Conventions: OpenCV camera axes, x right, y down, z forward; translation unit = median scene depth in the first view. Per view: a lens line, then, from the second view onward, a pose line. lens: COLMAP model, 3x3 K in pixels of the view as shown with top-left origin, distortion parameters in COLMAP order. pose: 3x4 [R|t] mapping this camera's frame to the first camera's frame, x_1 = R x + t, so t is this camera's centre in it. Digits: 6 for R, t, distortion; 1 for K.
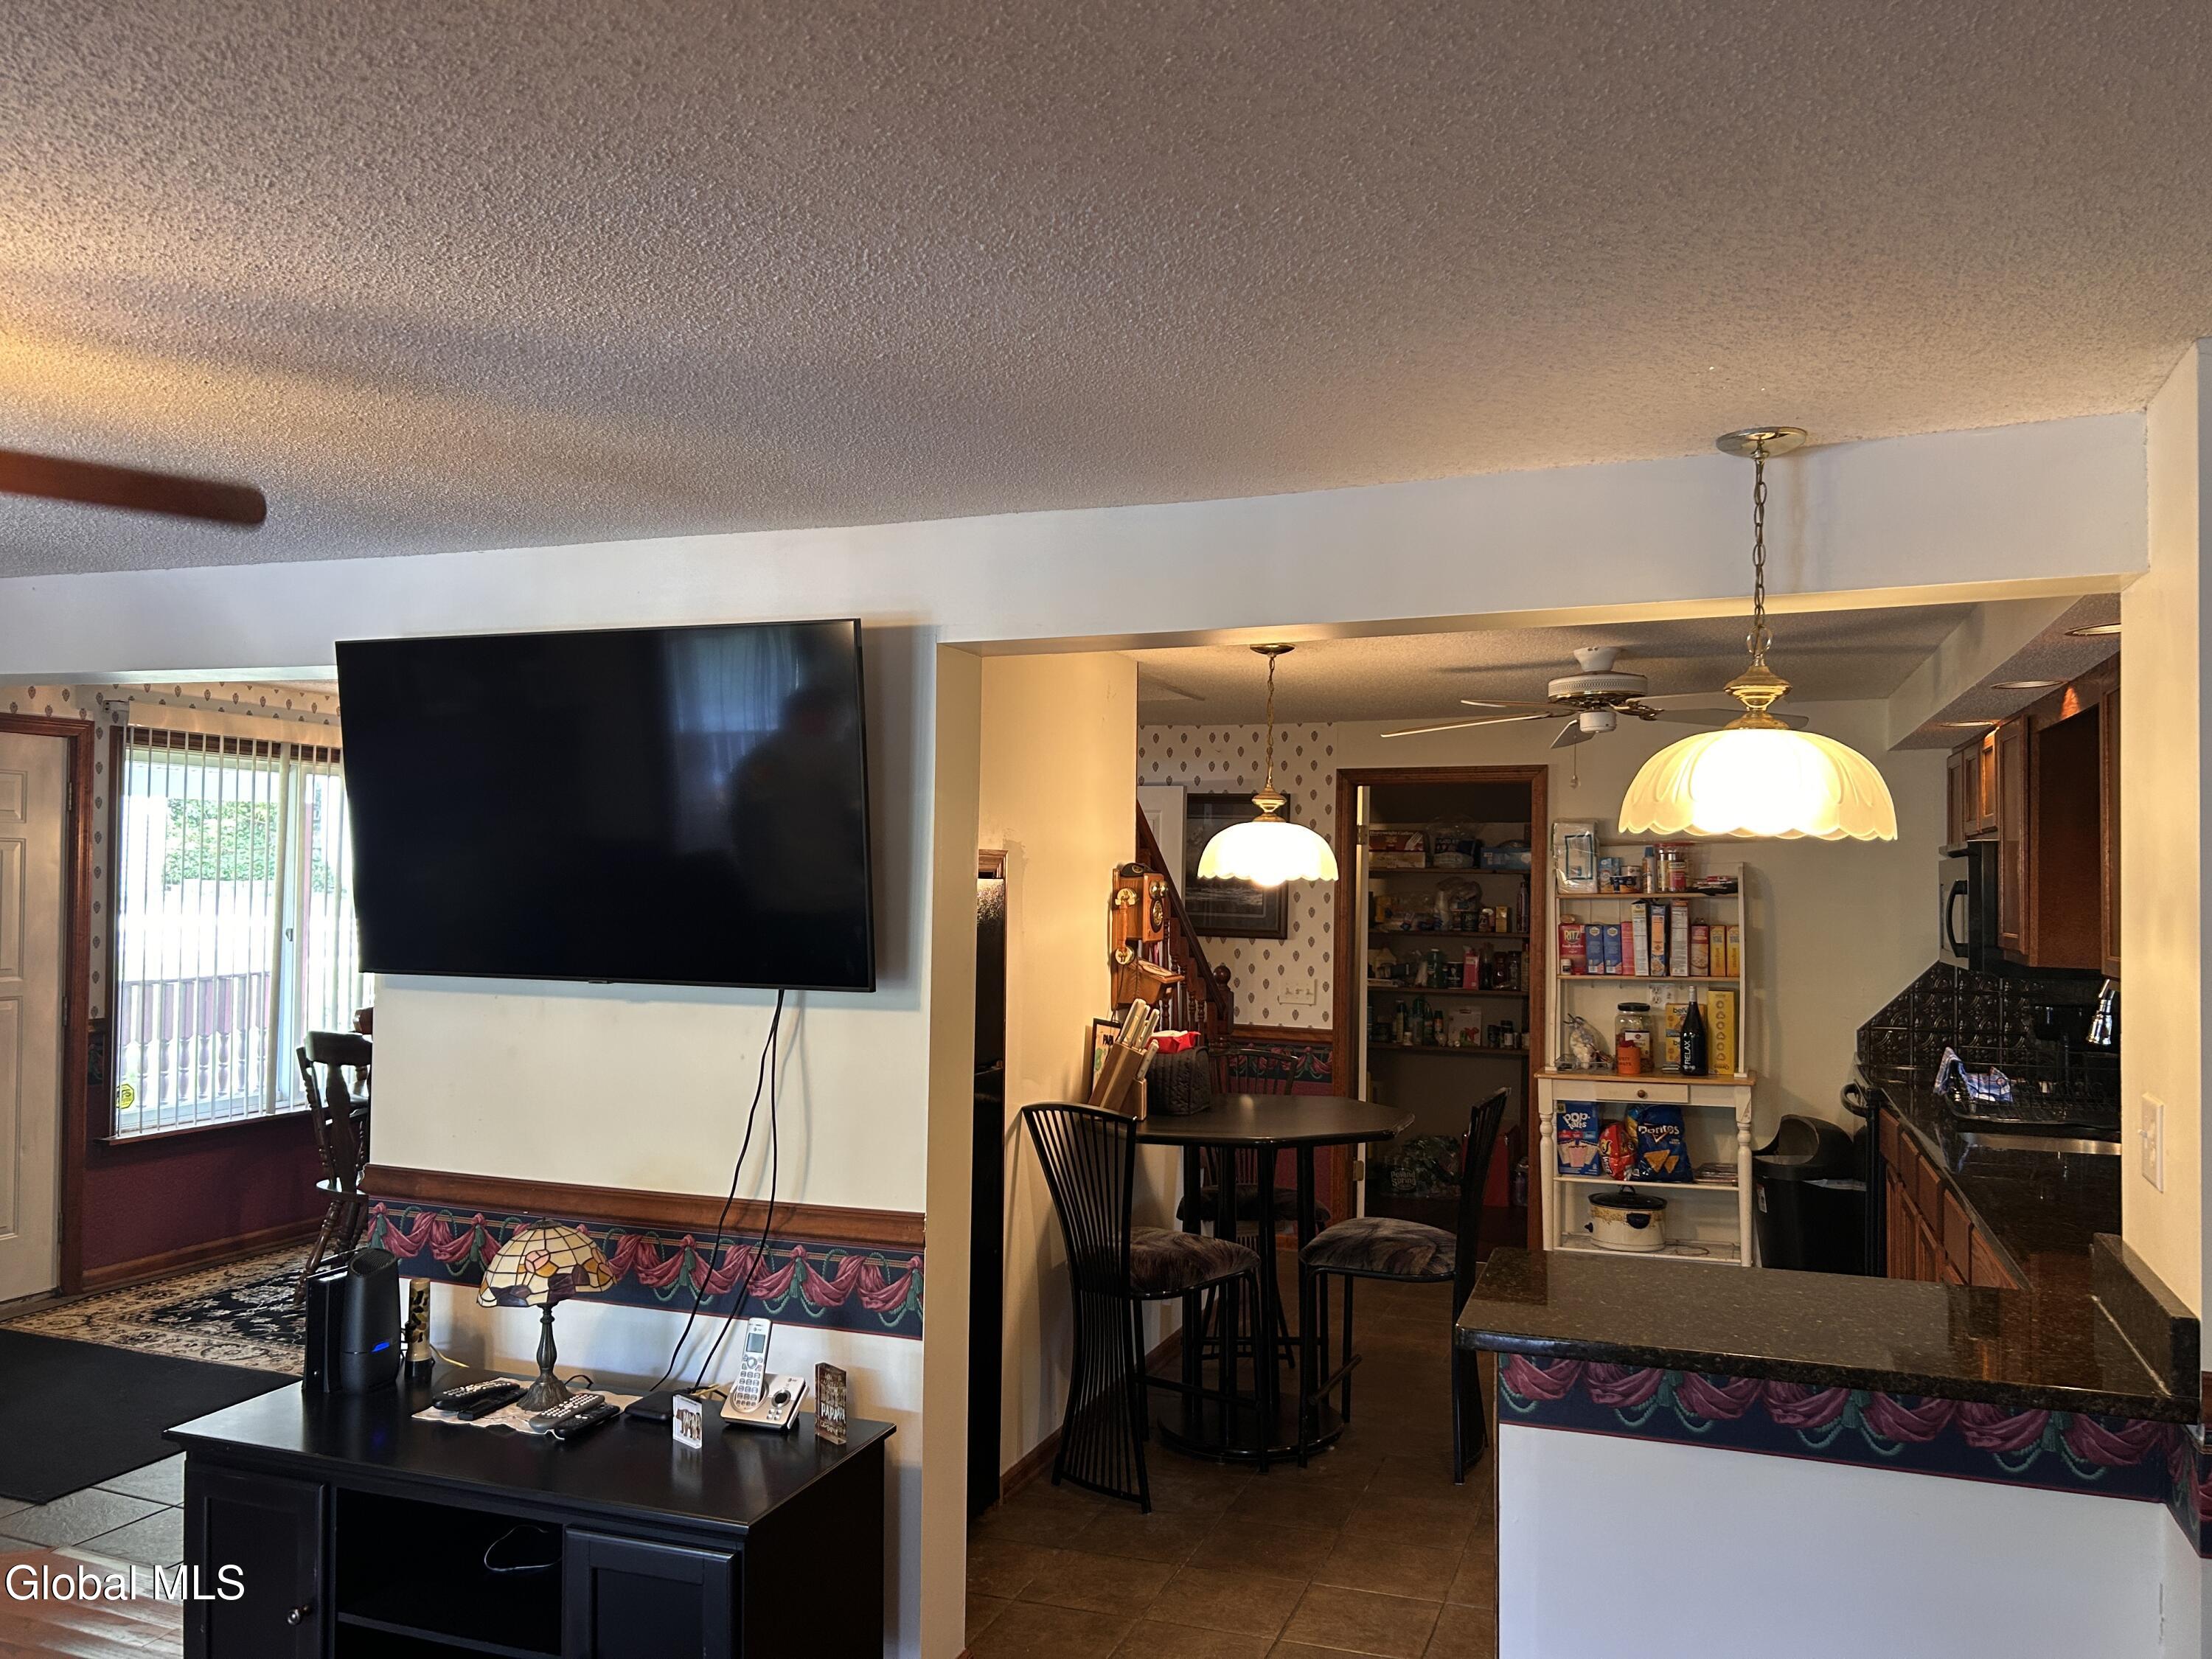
lens RADIAL K [[1661.9, 0, 1096.9], [0, 1661.9, 840.3], [0, 0, 1]] dist [0.042451, -0.054050]
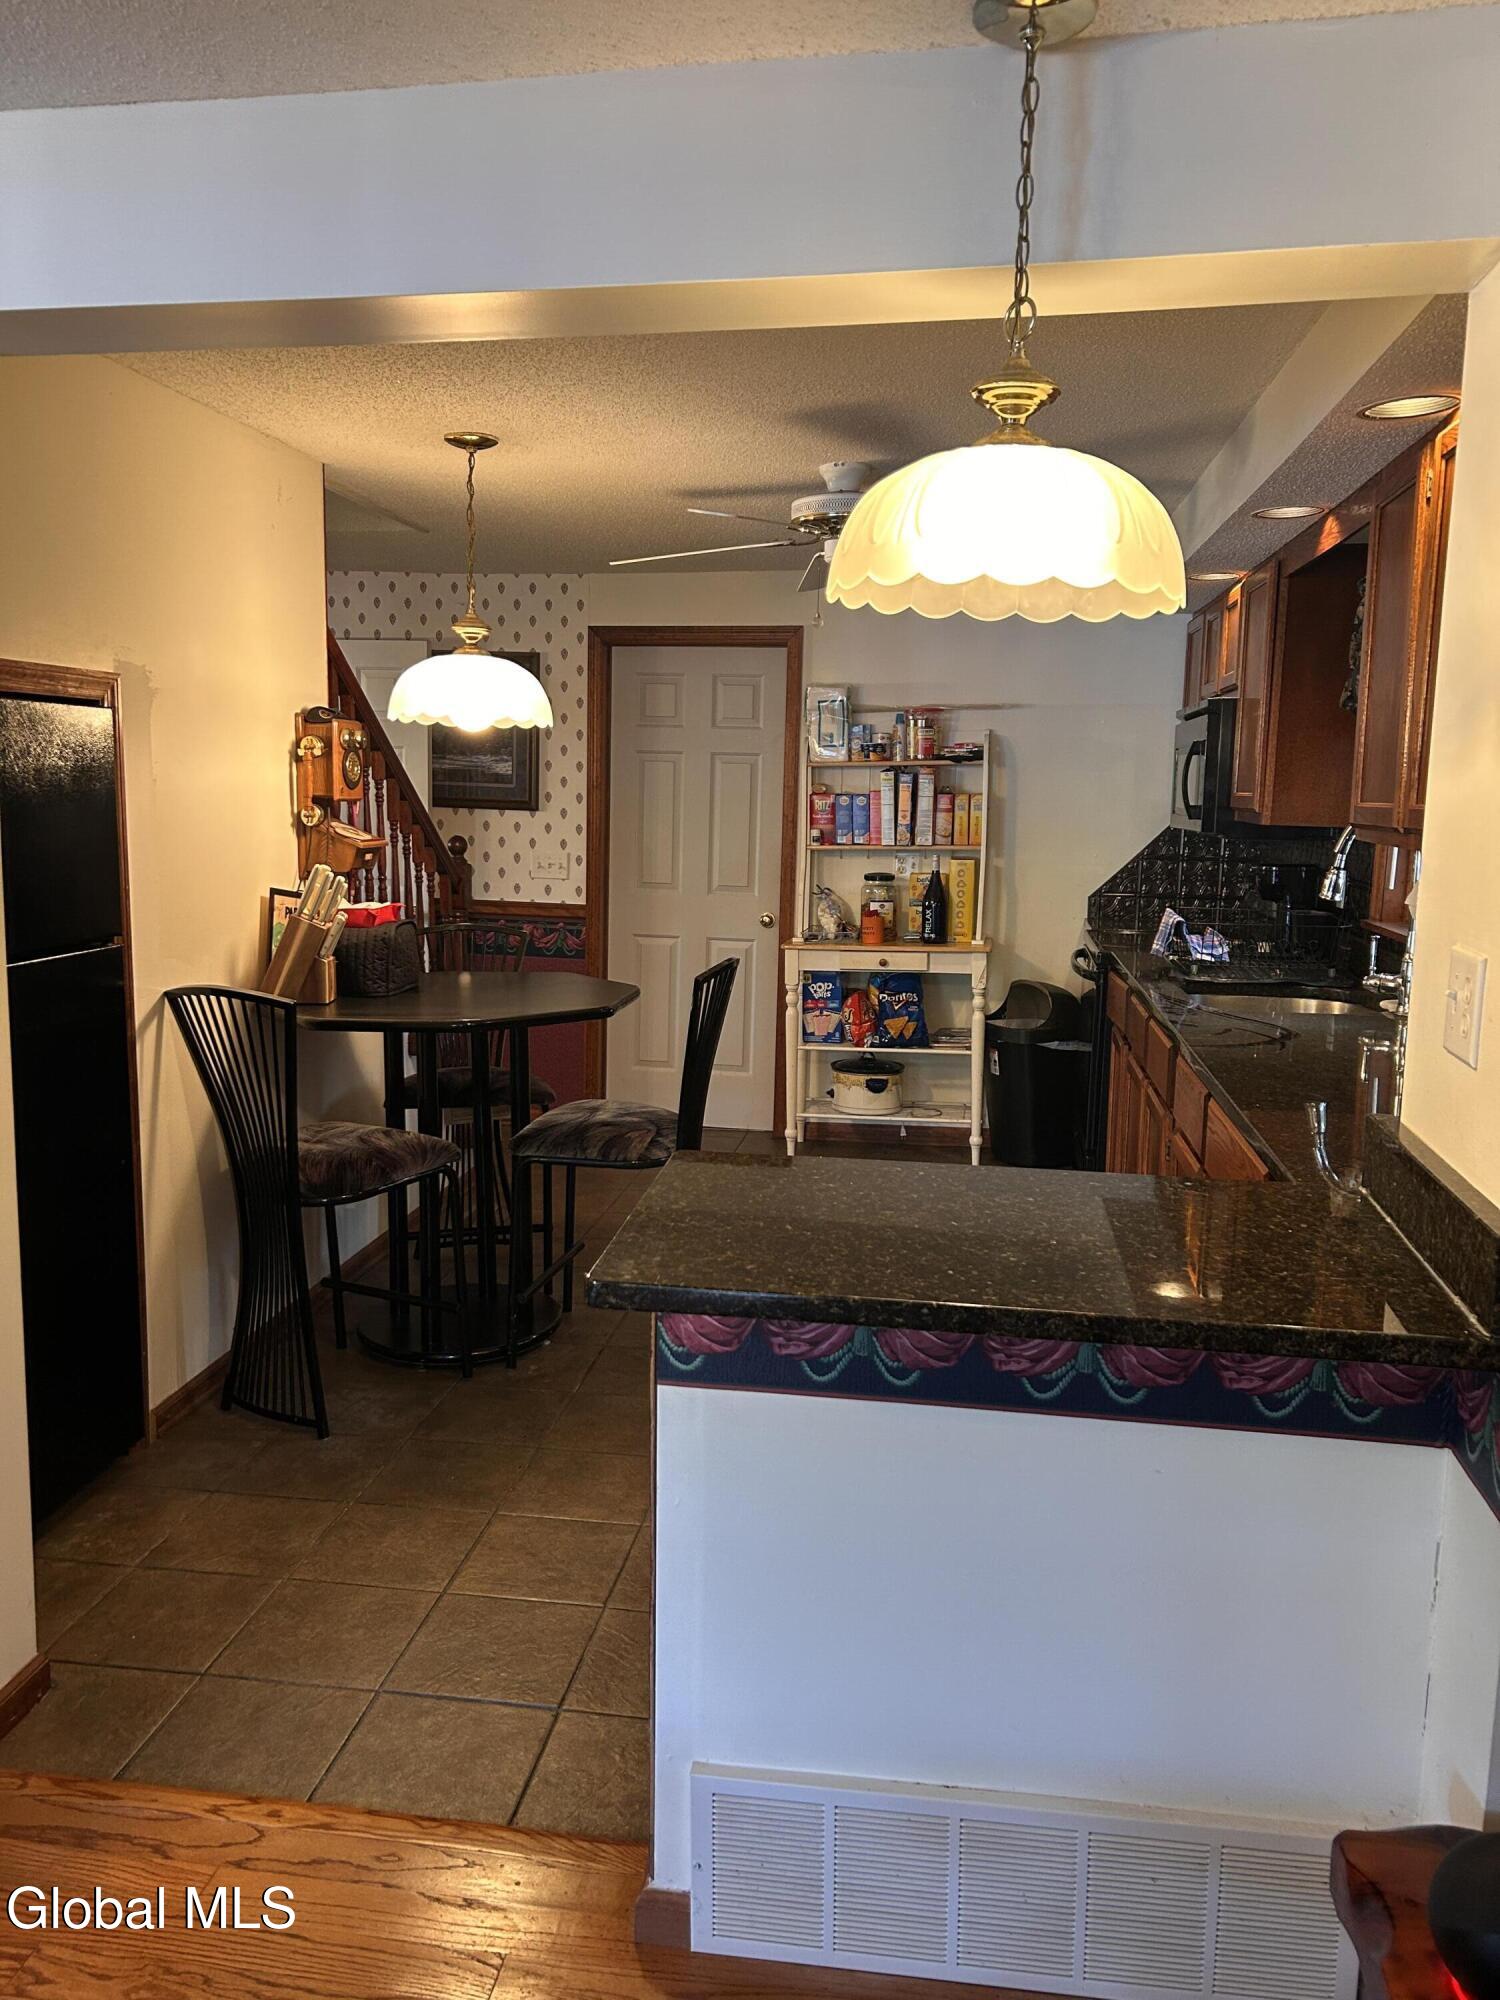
lens RADIAL K [[1502.9, 0, 723.6], [0, 1502.9, 989.8], [0, 0, 1]] dist [0.101291, -0.188262]
pose [[0.980811, -0.021175, 0.193810, 0.073808], [-0.010724, 0.986720, 0.162074, 0.029439], [-0.194668, -0.161042, 0.967559, 0.184548]]
